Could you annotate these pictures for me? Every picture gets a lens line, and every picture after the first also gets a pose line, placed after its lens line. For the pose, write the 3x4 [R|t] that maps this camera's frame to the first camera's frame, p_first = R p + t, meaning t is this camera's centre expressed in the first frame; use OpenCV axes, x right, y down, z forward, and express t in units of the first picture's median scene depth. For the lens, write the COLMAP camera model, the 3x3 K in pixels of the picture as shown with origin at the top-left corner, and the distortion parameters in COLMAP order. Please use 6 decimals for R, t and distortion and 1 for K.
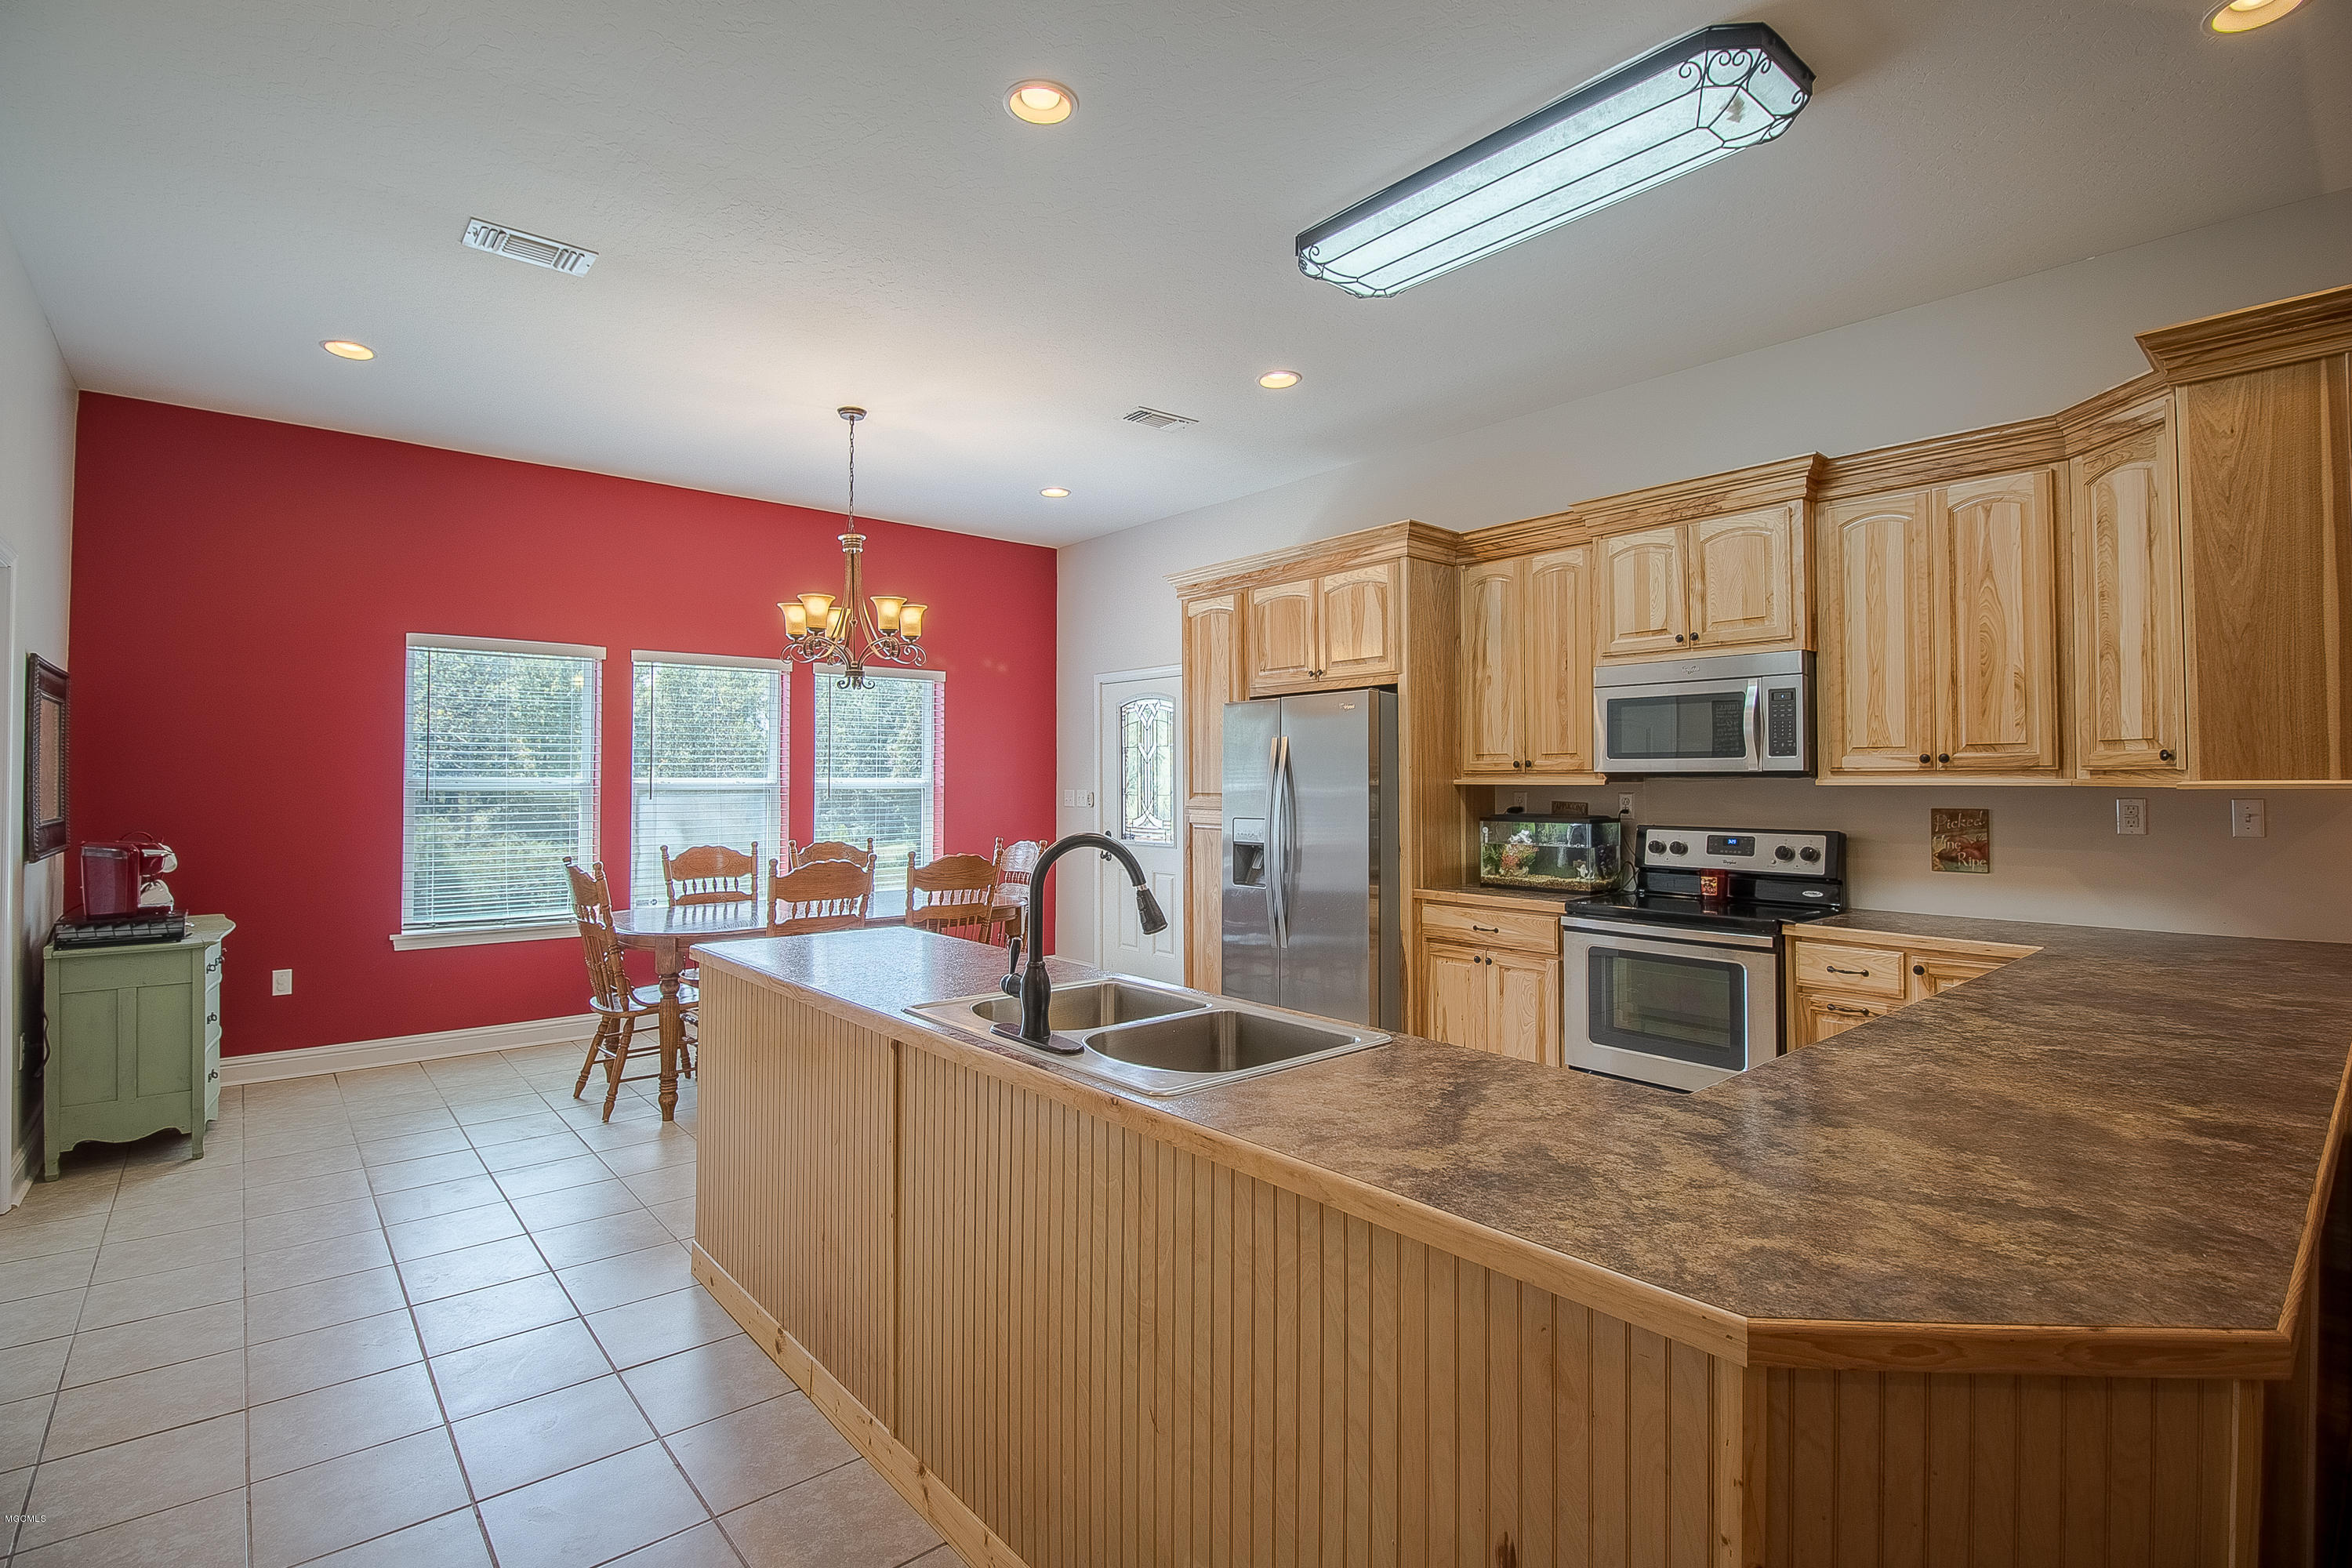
lens RADIAL K [[1088.7, 0, 1159.2], [0, 1088.7, 760.6], [0, 0, 1]] dist [-0.002600, -0.011025]
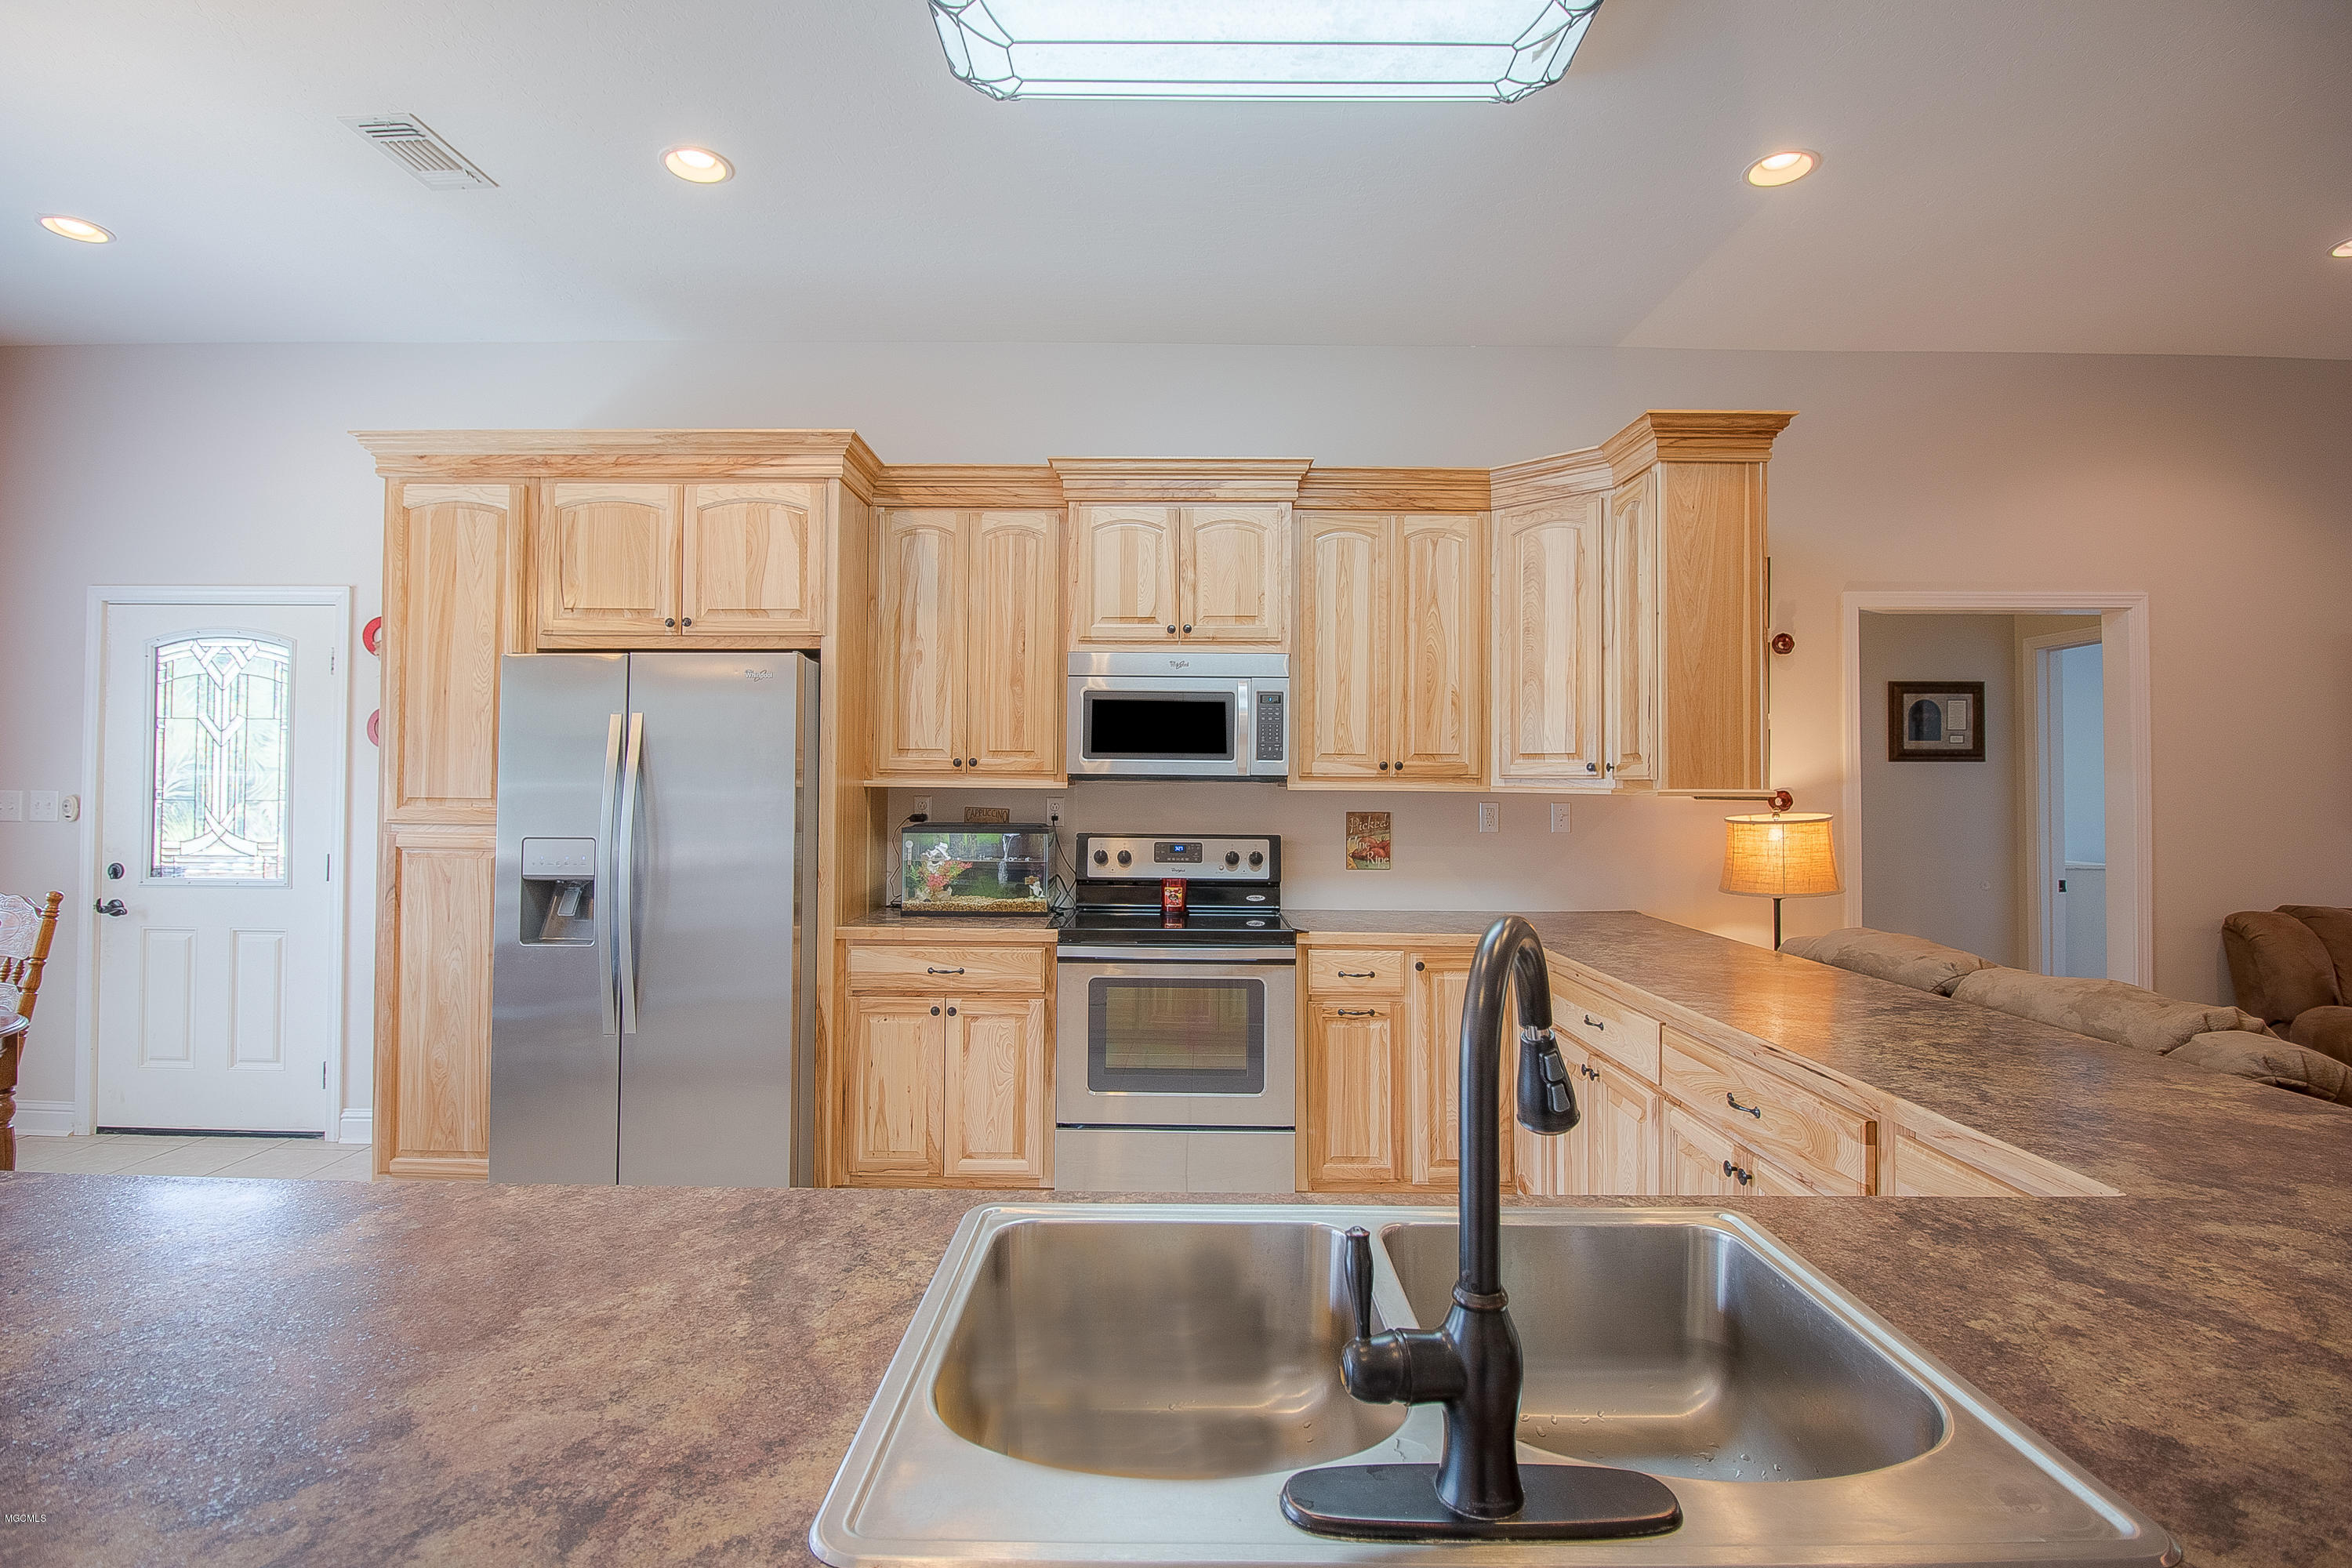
lens RADIAL K [[1088.7, 0, 1161.0], [0, 1088.7, 762.3], [0, 0, 1]] dist [-0.002600, -0.011025]
pose [[0.650447, 0.022376, 0.759222, -0.209905], [-0.023138, 0.999686, -0.009641, 0.008303], [-0.759199, -0.011296, 0.650760, 0.389241]]
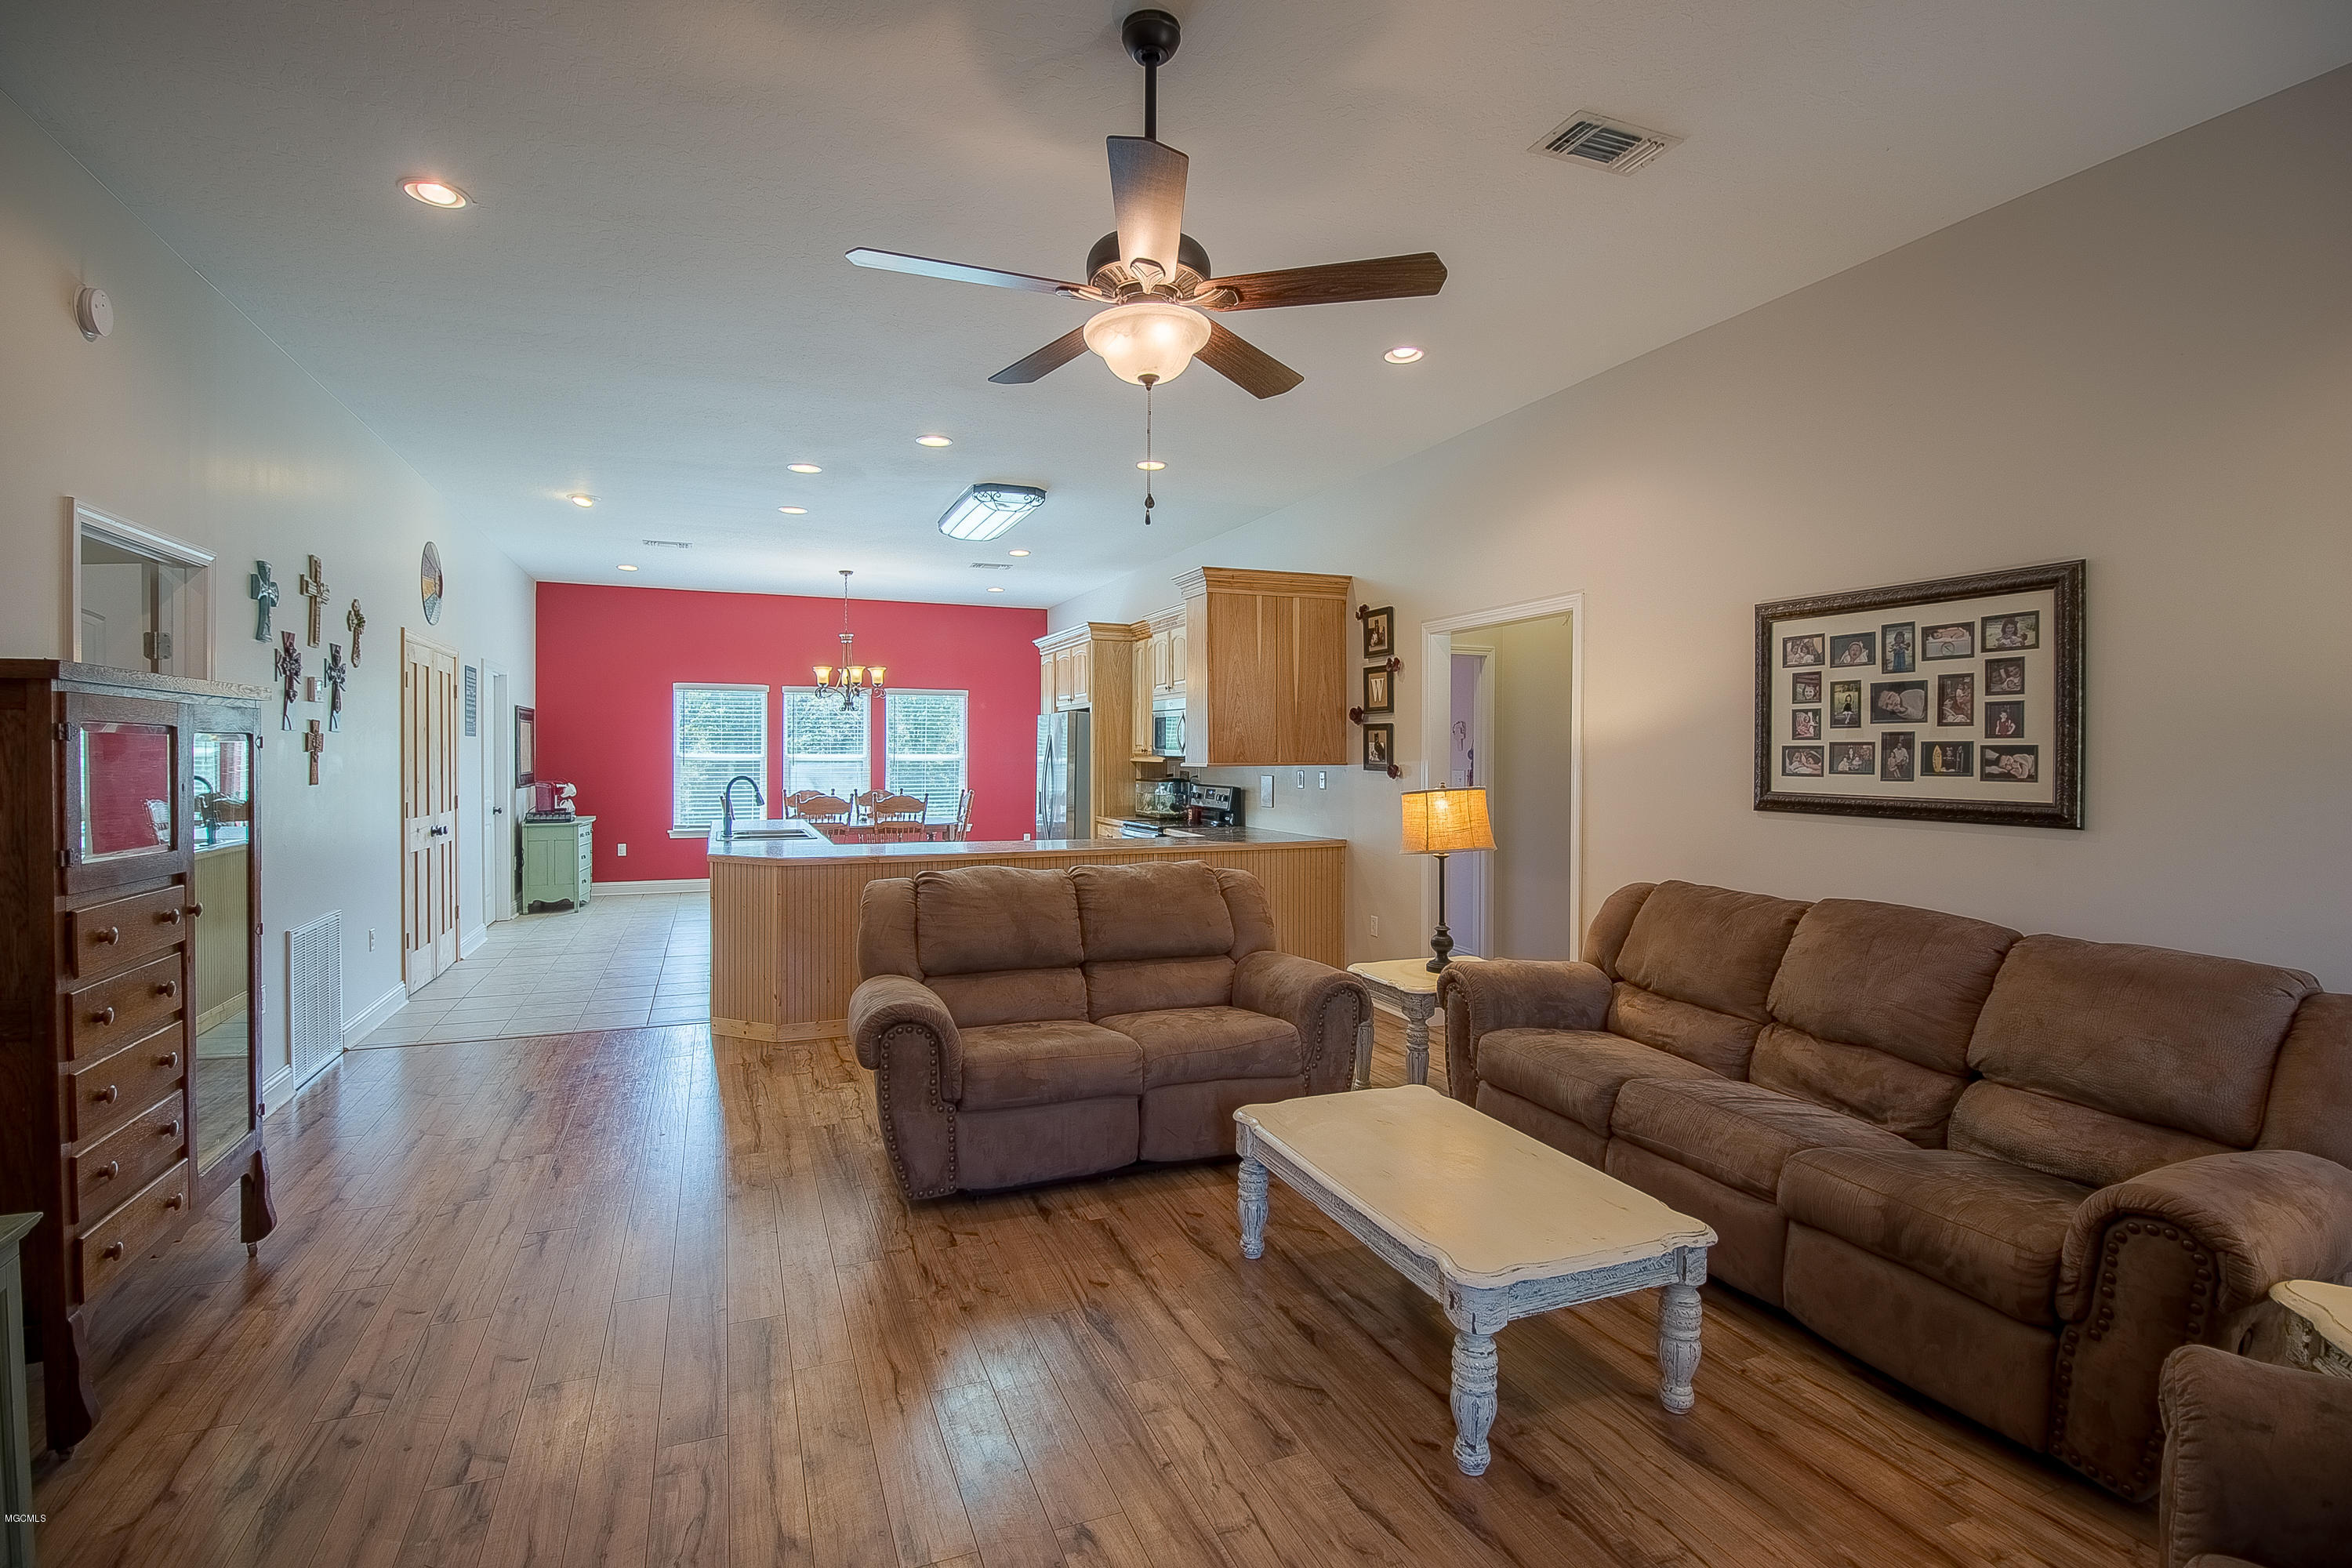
lens RADIAL K [[1088.7, 0, 1177.8], [0, 1088.7, 763.3], [0, 0, 1]] dist [-0.002600, -0.011025]
pose [[0.955481, 0.008042, -0.294942, 1.036316], [0.000440, 0.999589, 0.028681, -0.032031], [0.295051, -0.027534, 0.955085, -0.858261]]
